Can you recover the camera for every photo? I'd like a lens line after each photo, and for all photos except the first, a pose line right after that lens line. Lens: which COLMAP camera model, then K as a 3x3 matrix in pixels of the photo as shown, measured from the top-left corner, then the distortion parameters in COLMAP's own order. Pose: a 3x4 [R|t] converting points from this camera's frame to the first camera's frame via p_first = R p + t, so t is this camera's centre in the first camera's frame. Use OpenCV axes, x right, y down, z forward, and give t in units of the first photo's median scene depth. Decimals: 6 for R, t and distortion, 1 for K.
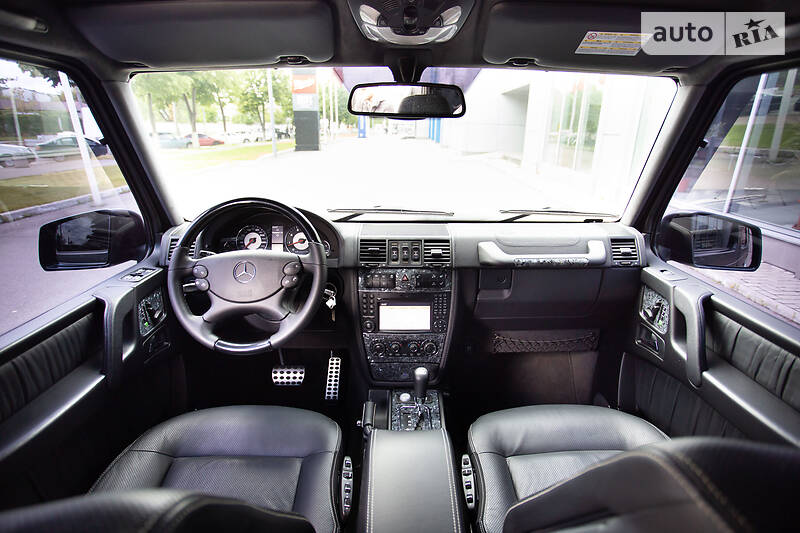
lens RADIAL K [[401.0, 0, 400.0], [0, 401.0, 266.5], [0, 0, 1]] dist [-0.073828, 0.037109]
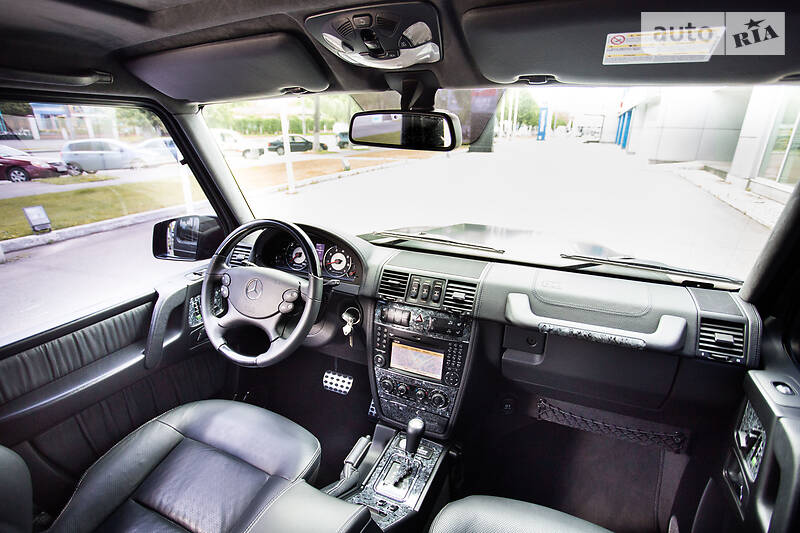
lens RADIAL K [[390.1, 0, 400.0], [0, 390.1, 266.5], [0, 0, 1]] dist [-0.040950, 0.000902]
pose [[0.909171, 0.138357, -0.392767, 0.301797], [-0.136410, 0.990102, 0.033015, -0.111110], [0.393447, 0.023561, 0.919045, 0.159817]]
